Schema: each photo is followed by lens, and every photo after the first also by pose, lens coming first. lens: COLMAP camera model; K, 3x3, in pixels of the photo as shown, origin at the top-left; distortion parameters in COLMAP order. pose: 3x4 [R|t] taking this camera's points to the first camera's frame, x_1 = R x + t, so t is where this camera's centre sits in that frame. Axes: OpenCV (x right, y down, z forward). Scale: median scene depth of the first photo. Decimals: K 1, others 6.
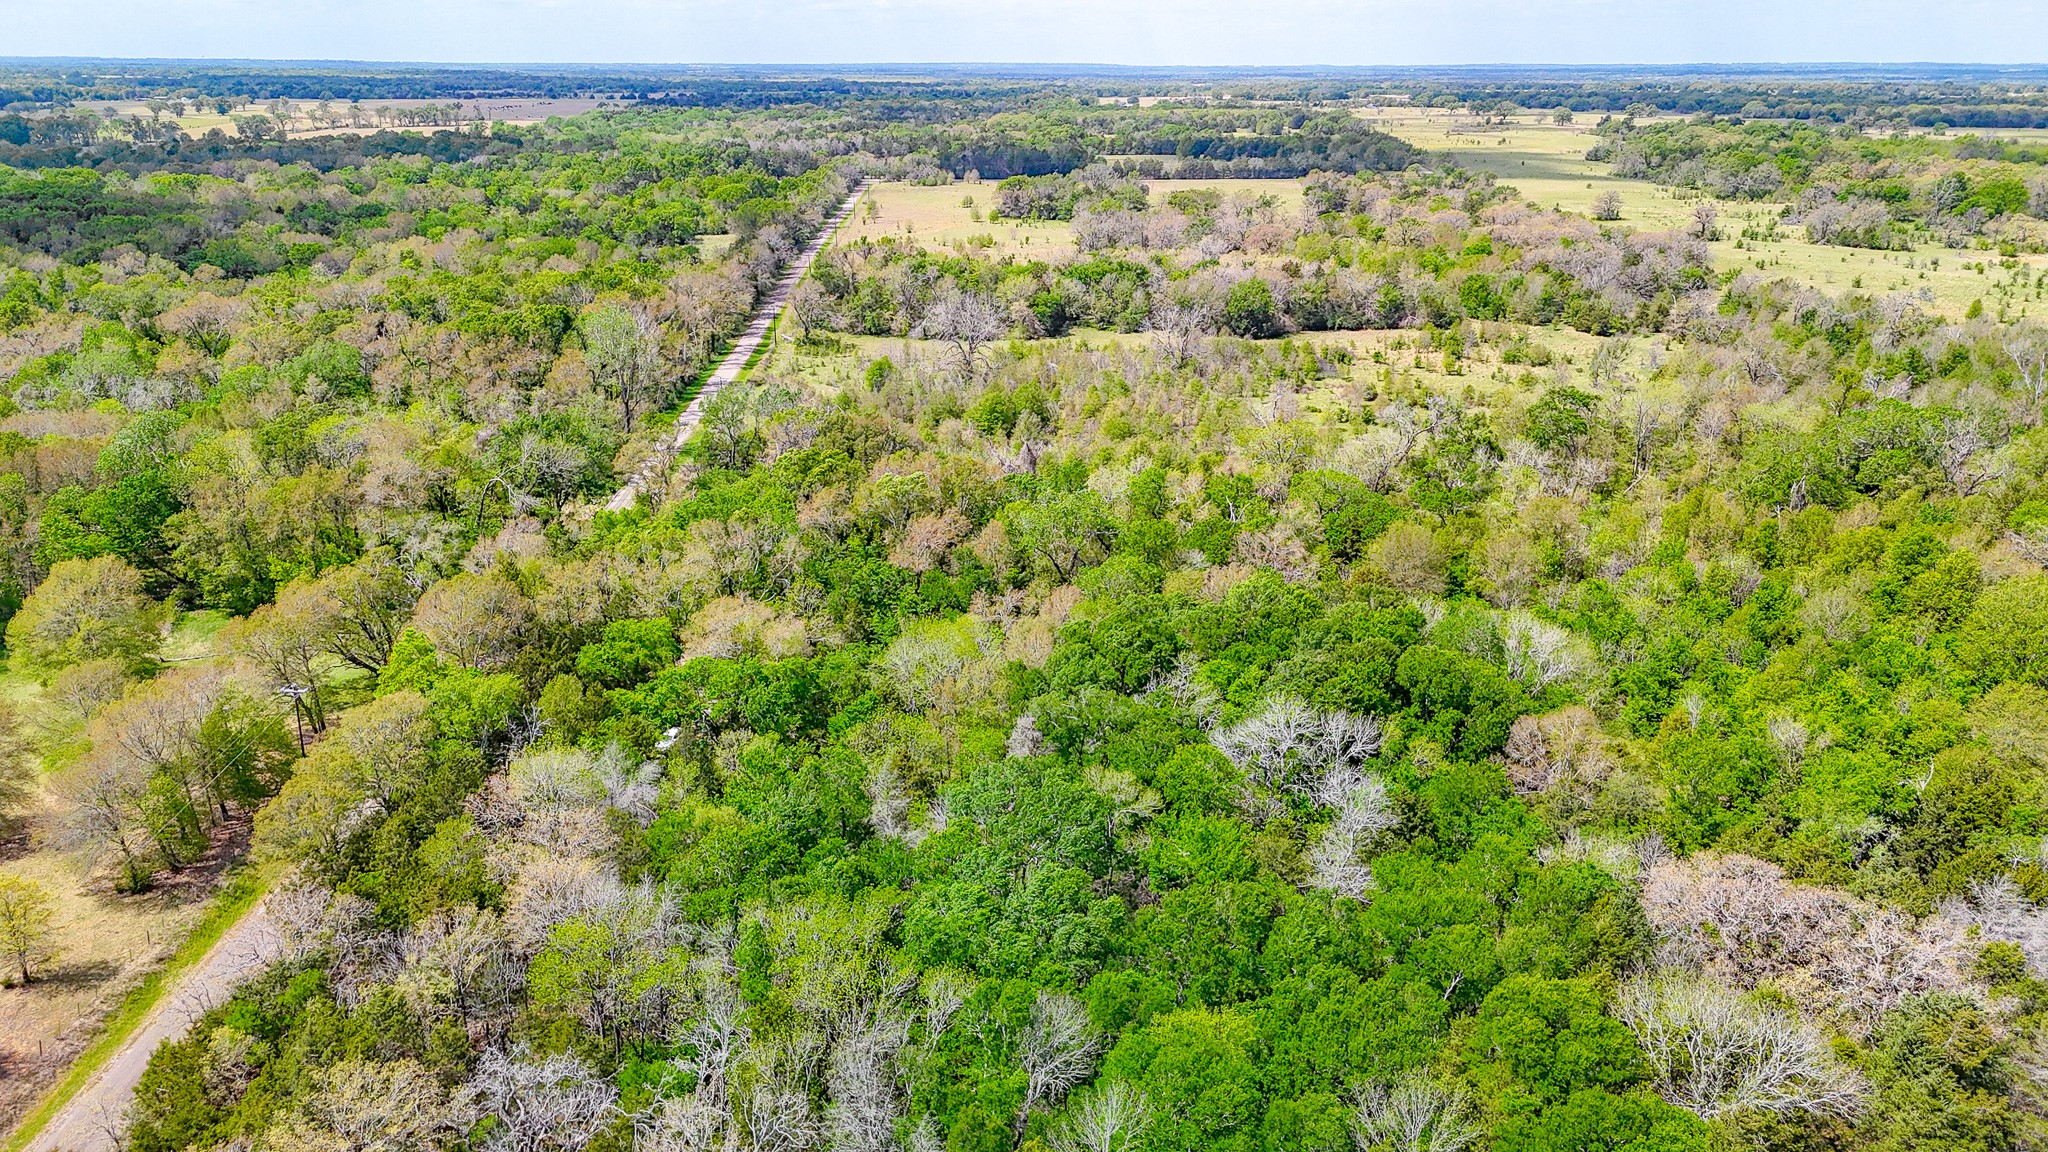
lens RADIAL K [[1511.5, 0, 1024.0], [0, 1511.5, 576.0], [0, 0, 1]] dist [0.059644, -0.055274]
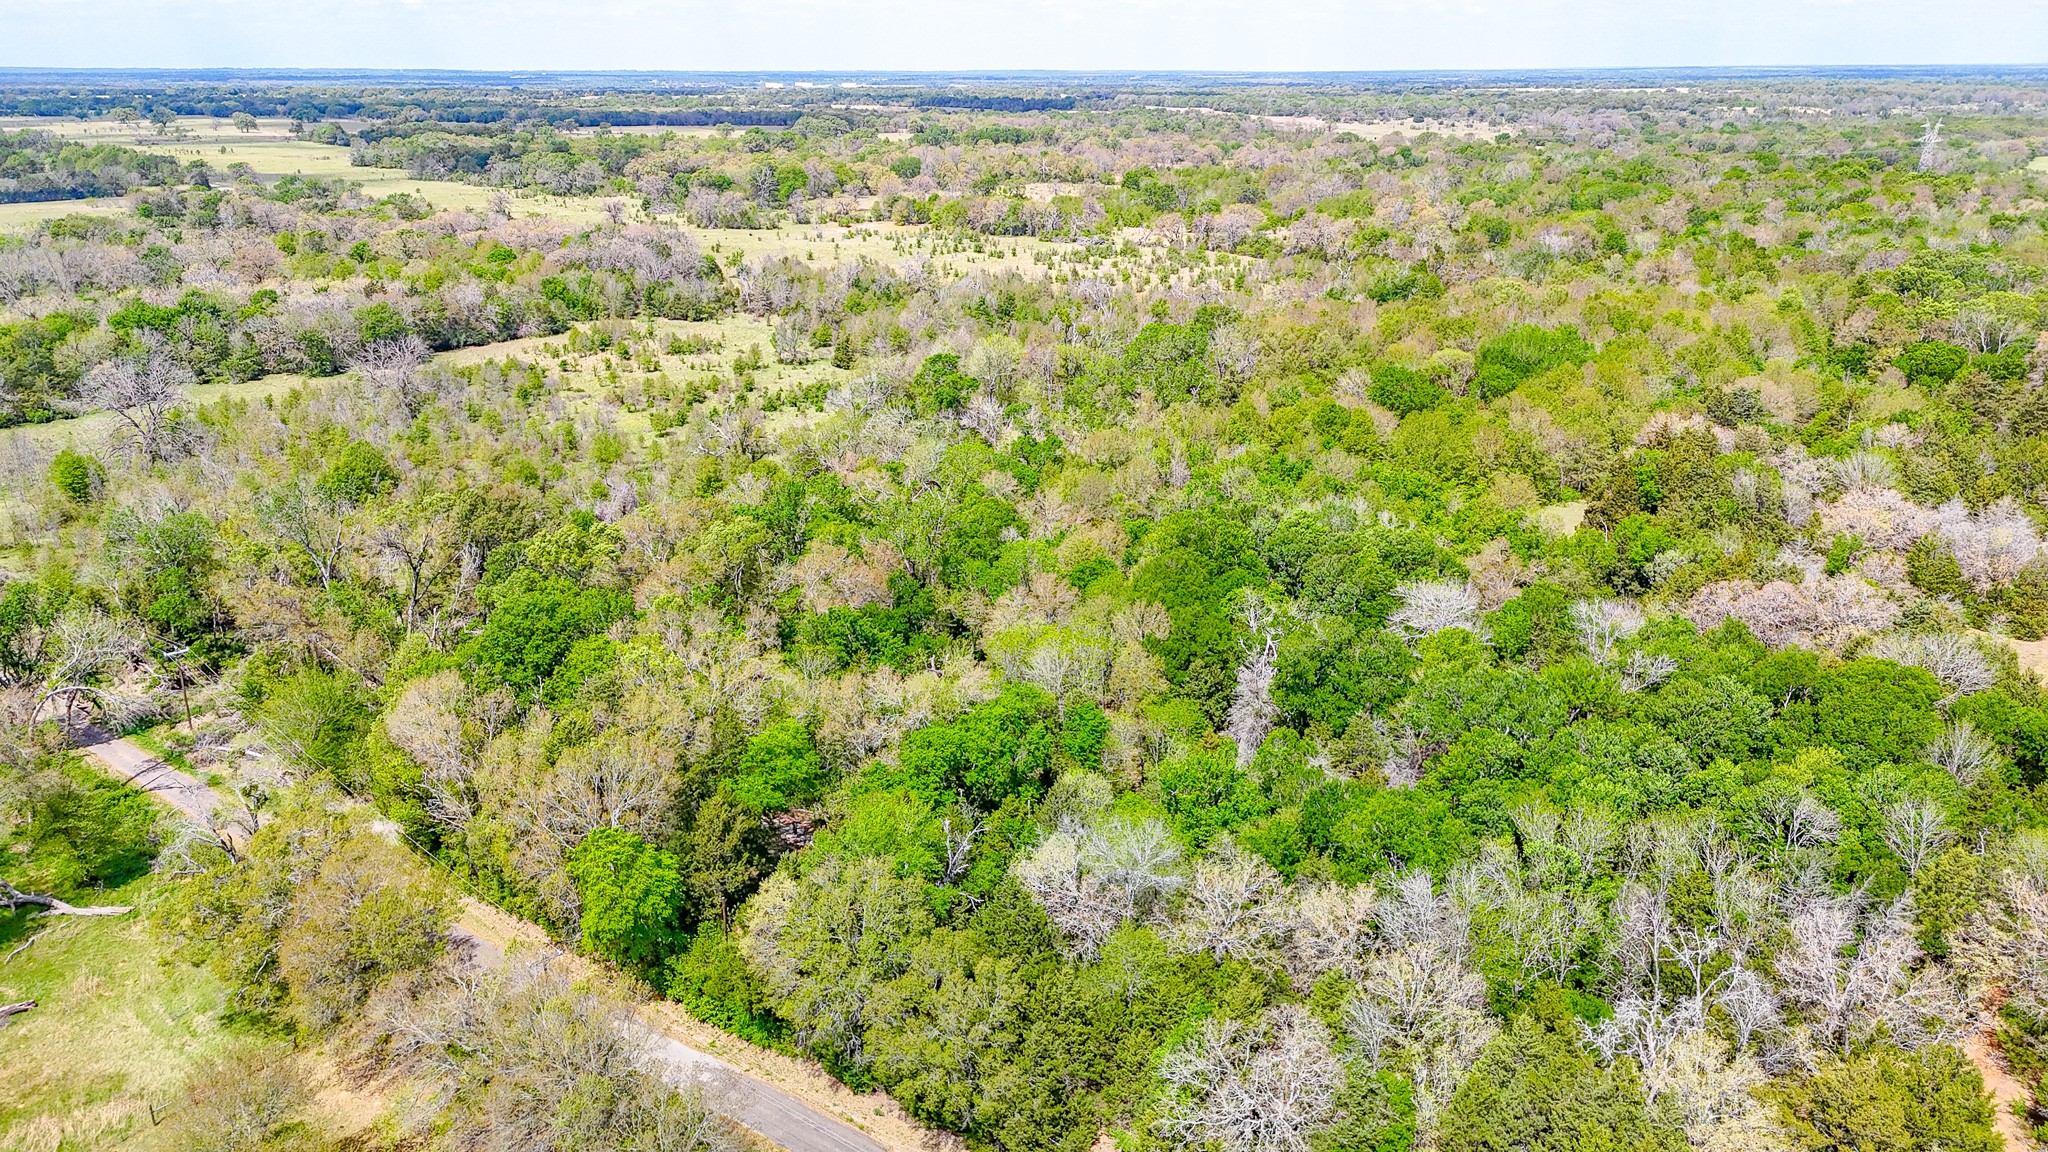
lens RADIAL K [[1495.4, 0, 1024.0], [0, 1495.4, 576.0], [0, 0, 1]] dist [0.065237, -0.058860]
pose [[0.650063, -0.245617, 0.719090, -0.199600], [0.245748, 0.963420, 0.106913, -0.028245], [-0.719045, 0.107215, 0.686643, 0.083091]]
